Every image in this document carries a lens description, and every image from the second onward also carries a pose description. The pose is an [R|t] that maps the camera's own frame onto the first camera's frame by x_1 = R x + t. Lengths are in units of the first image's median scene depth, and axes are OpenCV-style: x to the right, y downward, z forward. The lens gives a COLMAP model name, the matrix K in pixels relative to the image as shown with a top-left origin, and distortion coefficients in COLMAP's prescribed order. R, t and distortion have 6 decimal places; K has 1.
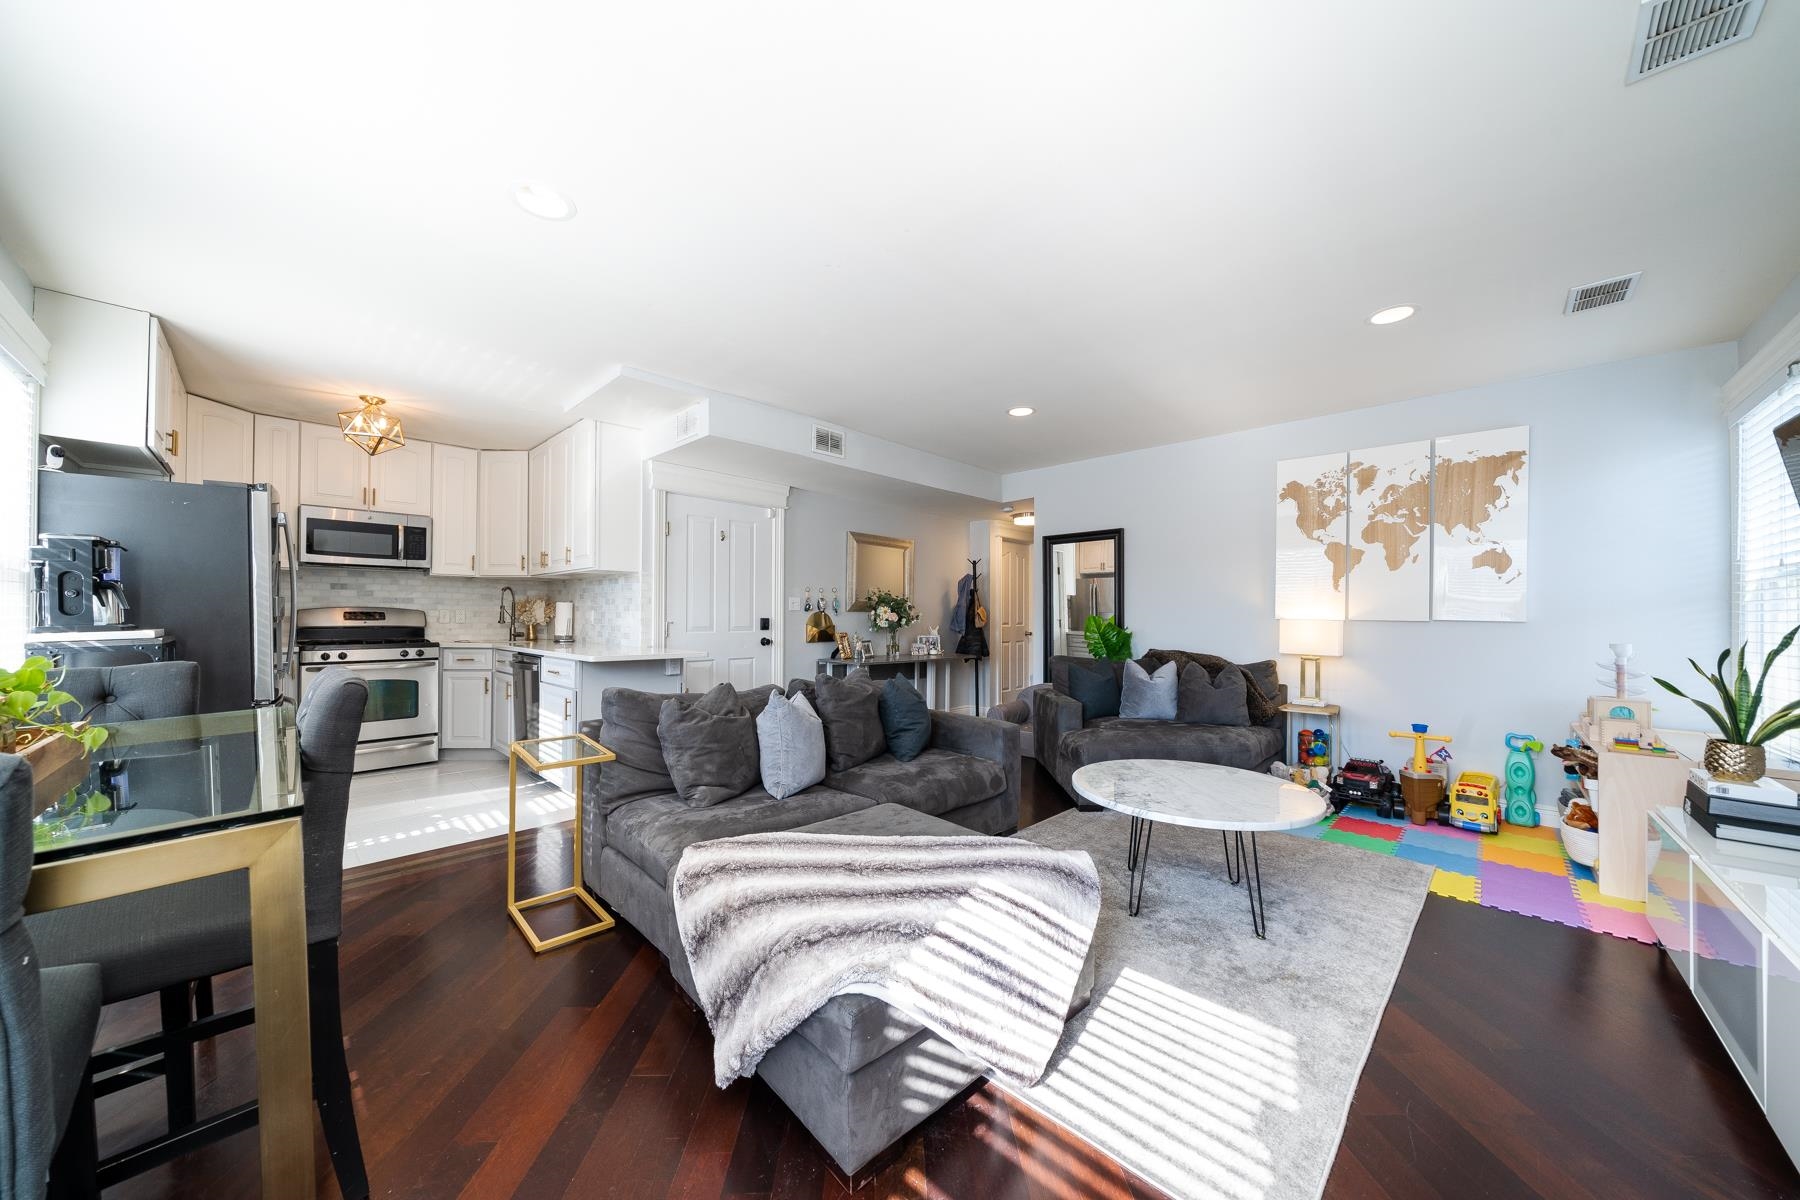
lens RADIAL K [[611.8, 0, 901.6], [0, 611.8, 608.4], [0, 0, 1]] dist [-0.004460, -0.000055]
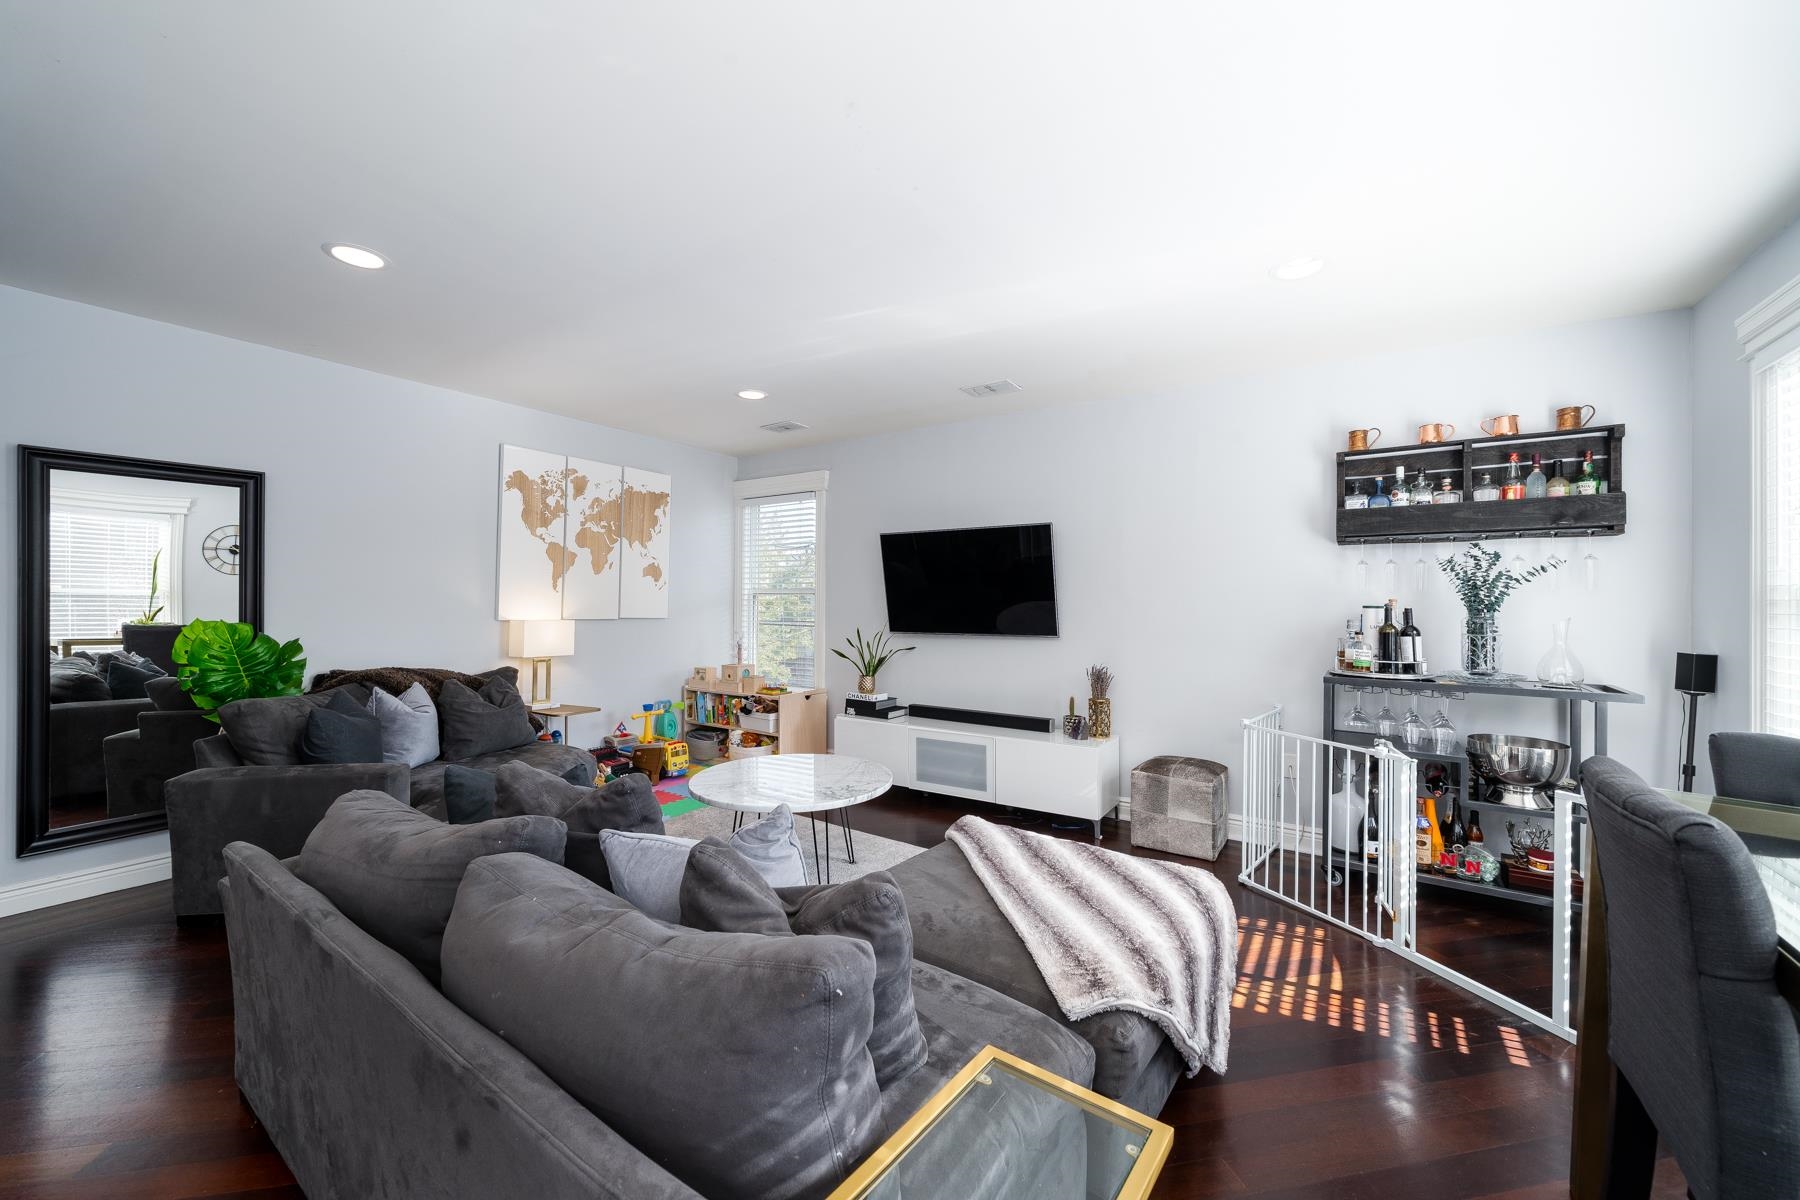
lens RADIAL K [[678.1, 0, 900.0], [0, 678.1, 600.0], [0, 0, 1]] dist [-0.002381, -0.000275]
pose [[-0.167836, -0.004019, 0.985807, -0.423350], [-0.018850, 0.999822, 0.000867, -0.021769], [-0.985635, -0.018437, -0.167882, 0.540916]]
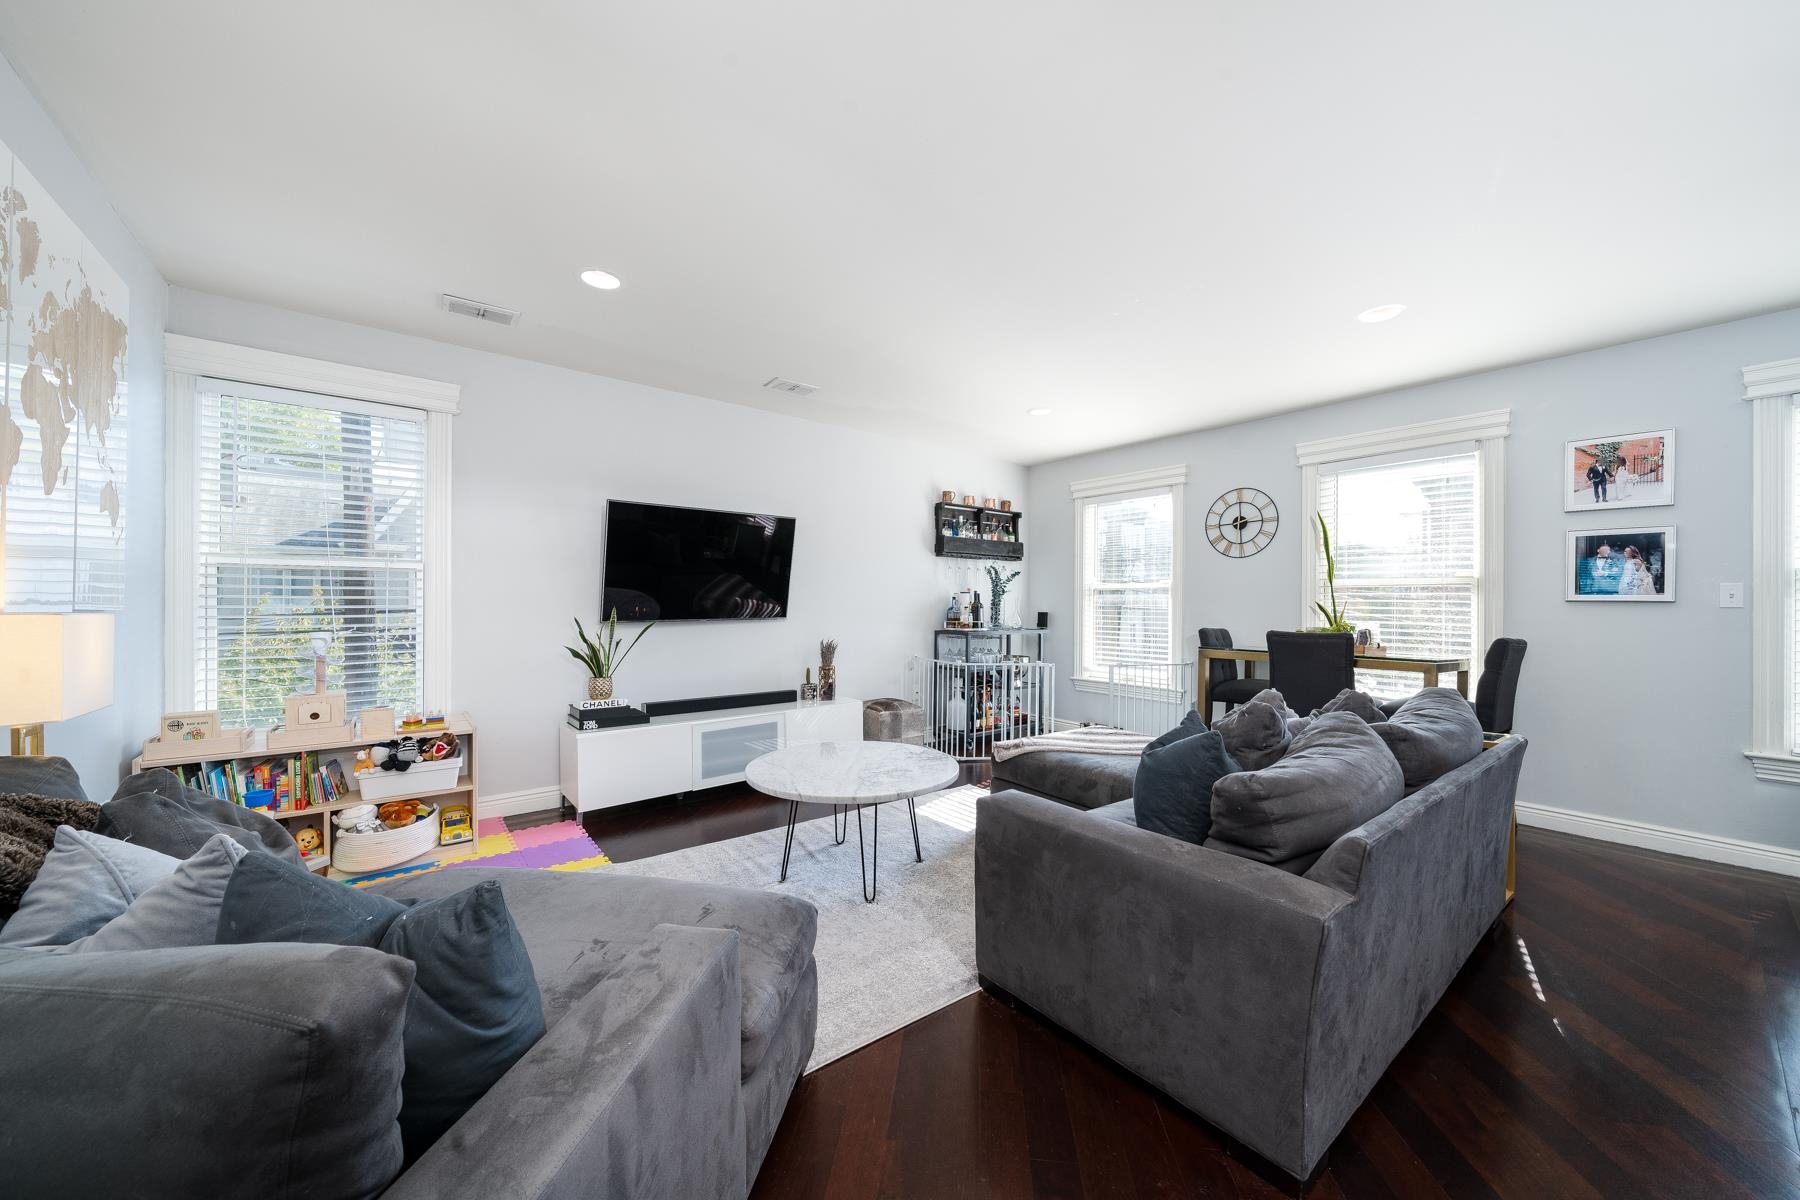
lens RADIAL K [[638.3, 0, 901.6], [0, 638.3, 604.7], [0, 0, 1]] dist [-0.001856, -0.000415]
pose [[-0.991312, -0.011004, 0.131074, 0.128689], [-0.012116, 0.999897, -0.007694, 0.008983], [-0.130975, -0.009215, -0.991343, 1.116388]]
